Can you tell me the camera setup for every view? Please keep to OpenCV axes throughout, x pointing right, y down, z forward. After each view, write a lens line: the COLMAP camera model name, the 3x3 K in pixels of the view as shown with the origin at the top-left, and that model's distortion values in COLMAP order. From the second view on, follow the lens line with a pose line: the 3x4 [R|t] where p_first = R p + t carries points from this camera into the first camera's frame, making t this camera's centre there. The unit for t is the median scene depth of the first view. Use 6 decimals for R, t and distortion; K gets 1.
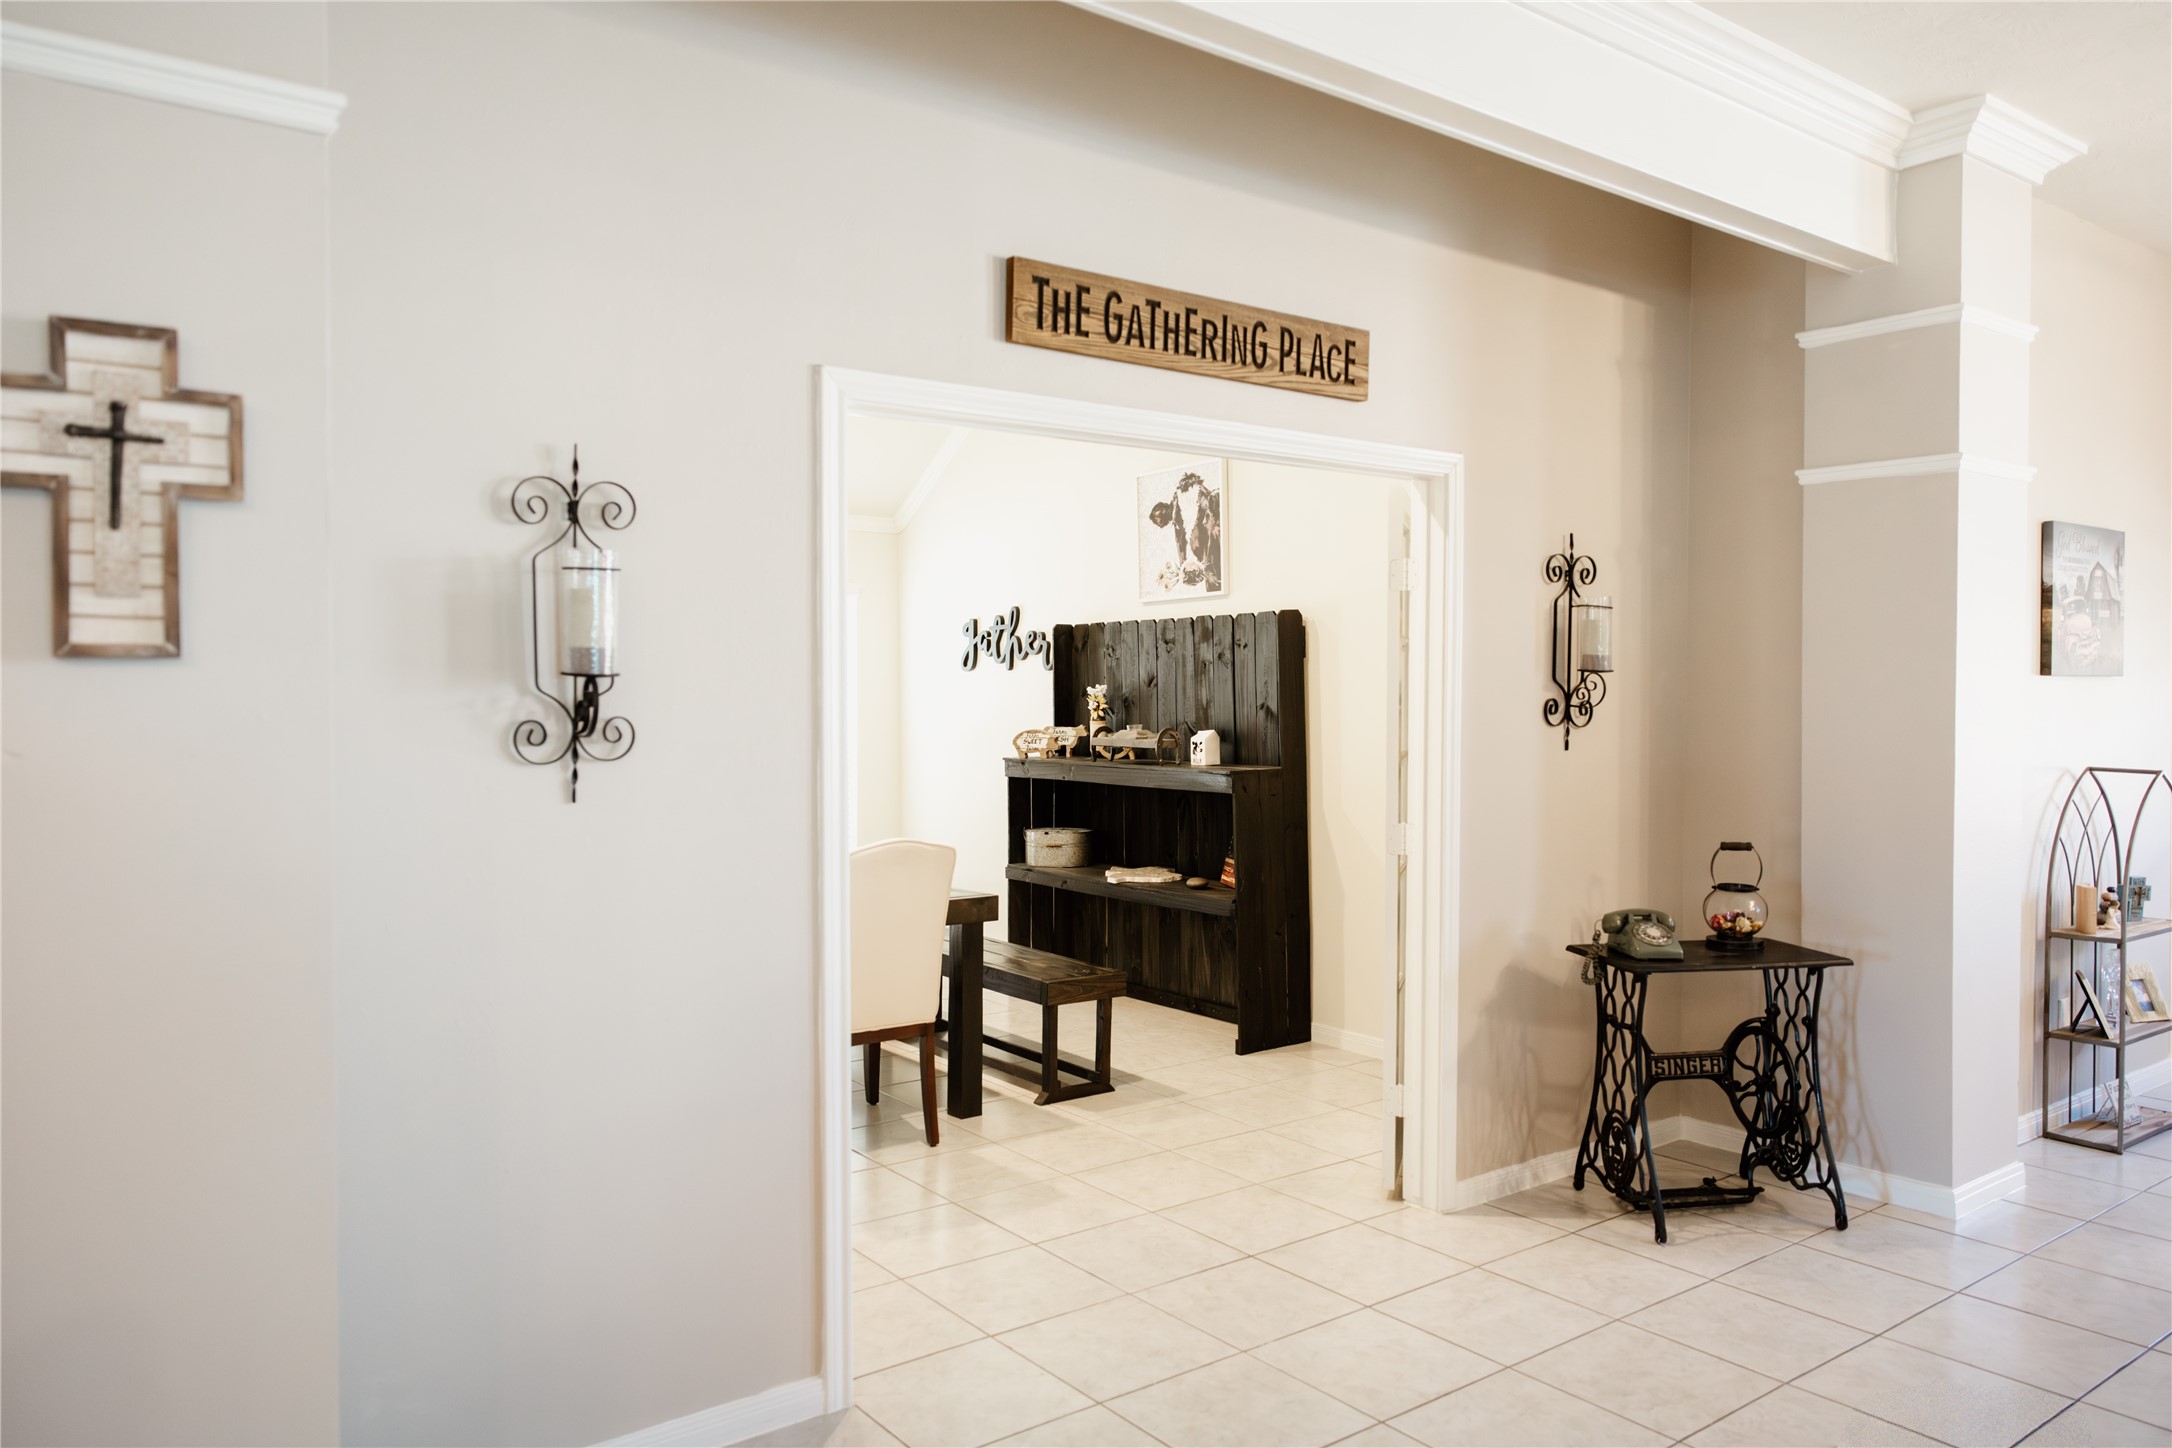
lens RADIAL K [[1488.1, 0, 1086.0], [0, 1488.1, 724.0], [0, 0, 1]] dist [-0.000812, 0.006596]
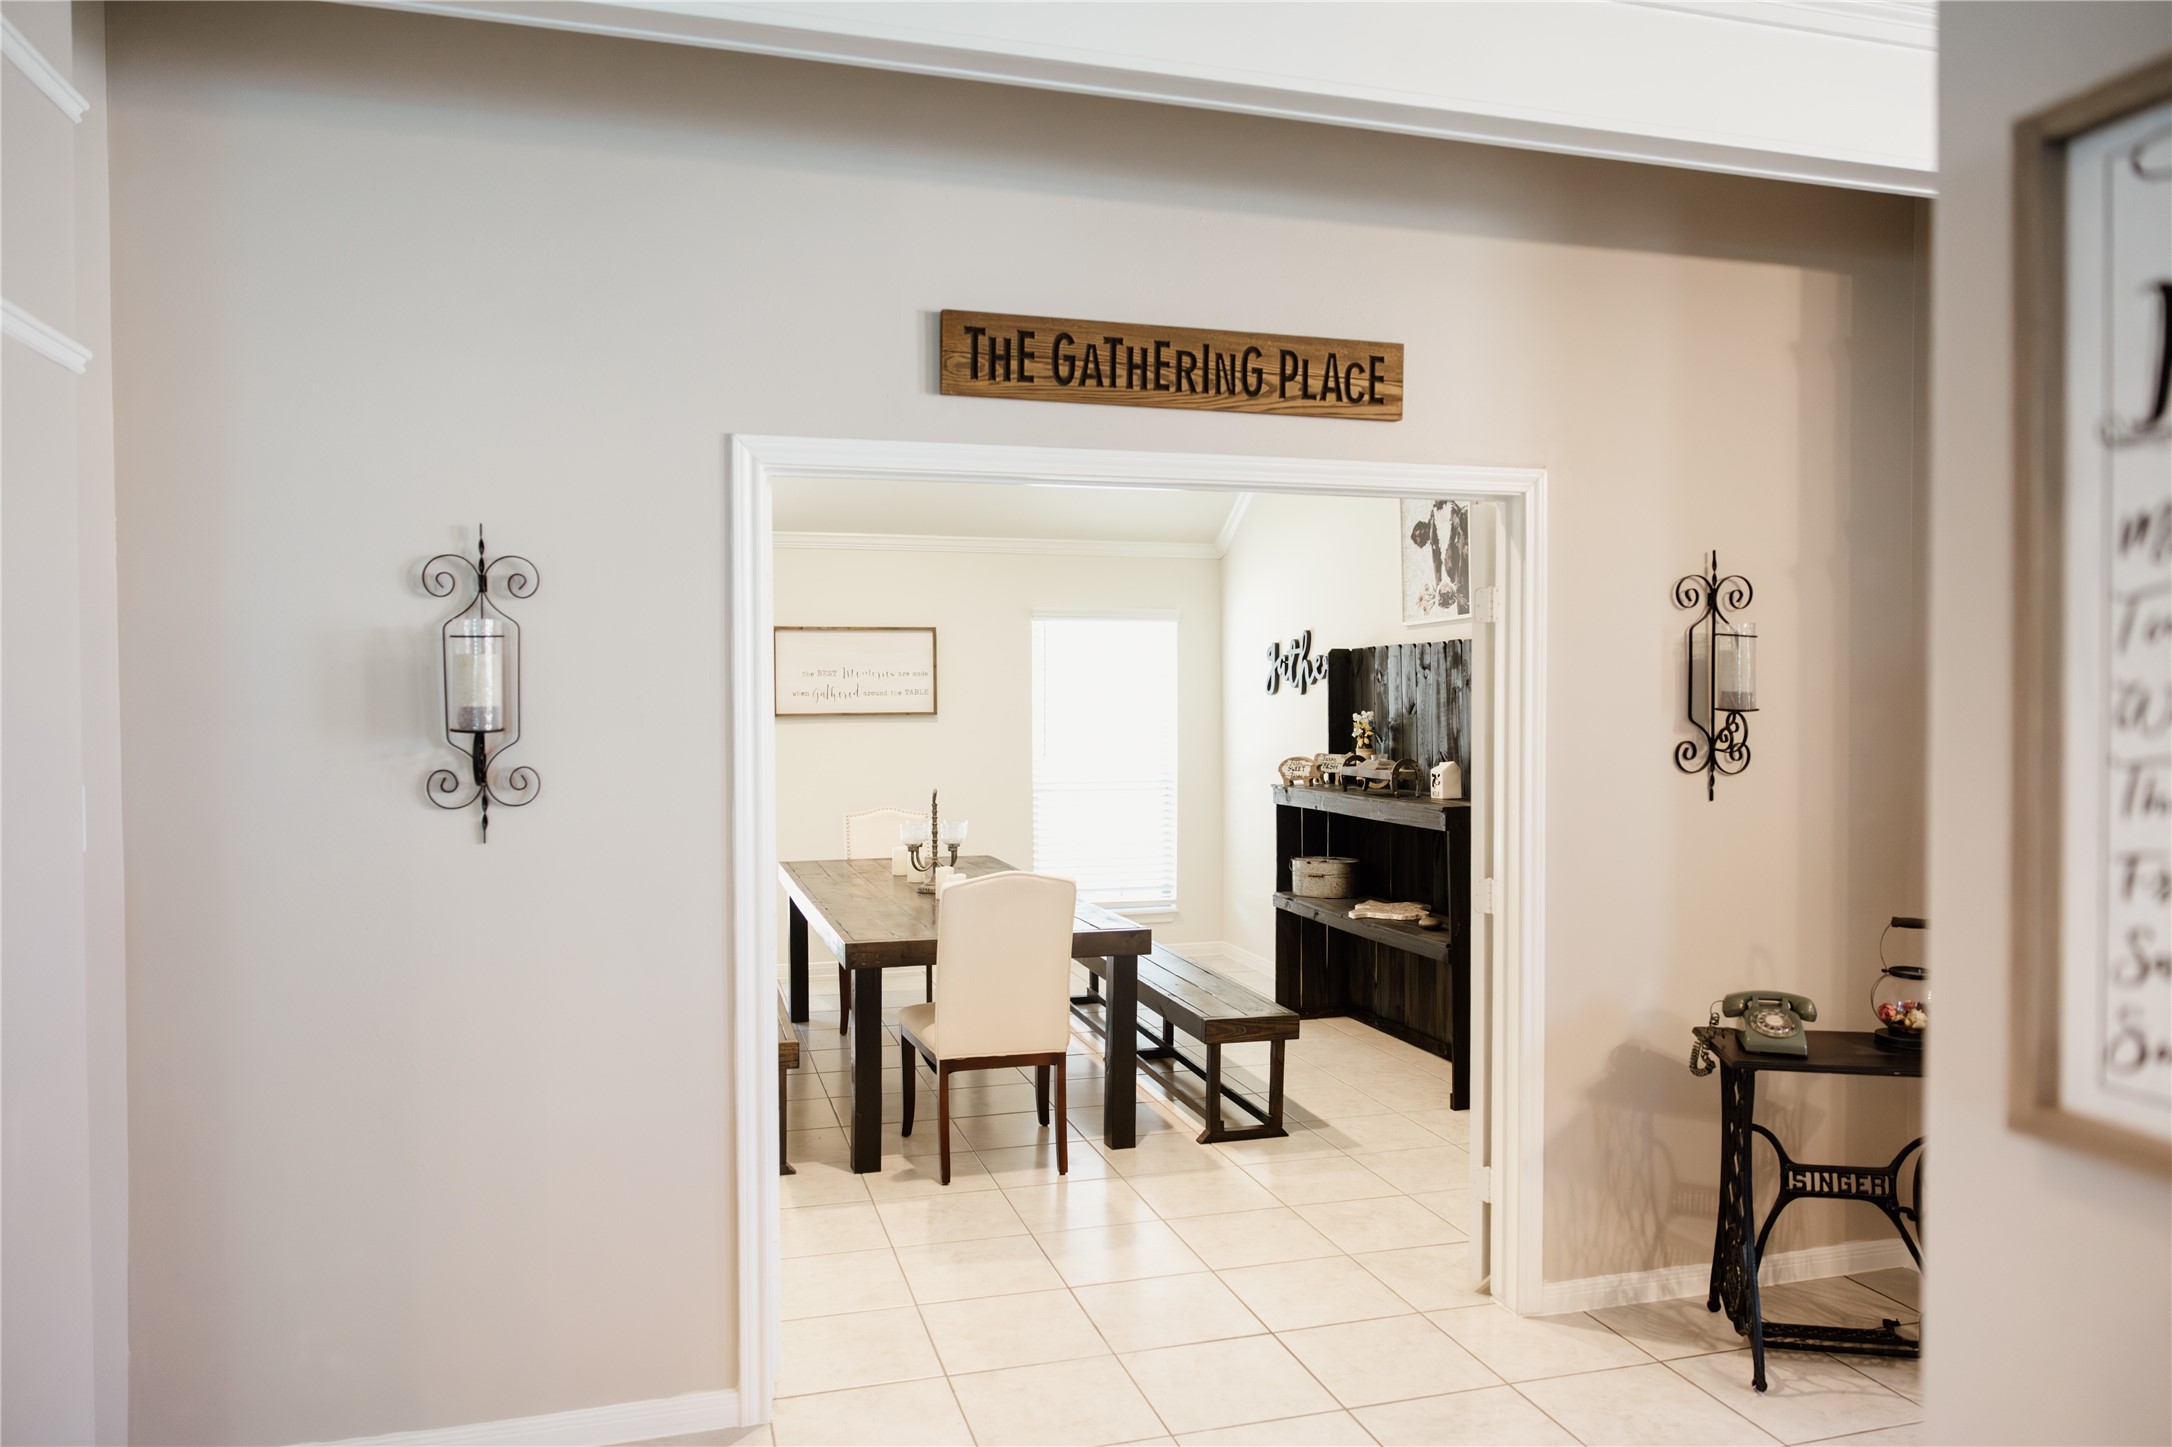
lens RADIAL K [[1455.3, 0, 1086.0], [0, 1455.3, 723.5], [0, 0, 1]] dist [-0.002303, 0.004322]
pose [[0.936770, 0.004263, -0.349919, 0.291098], [-0.006314, 0.999969, -0.004721, -0.021913], [0.349888, 0.006632, 0.936768, 0.082612]]
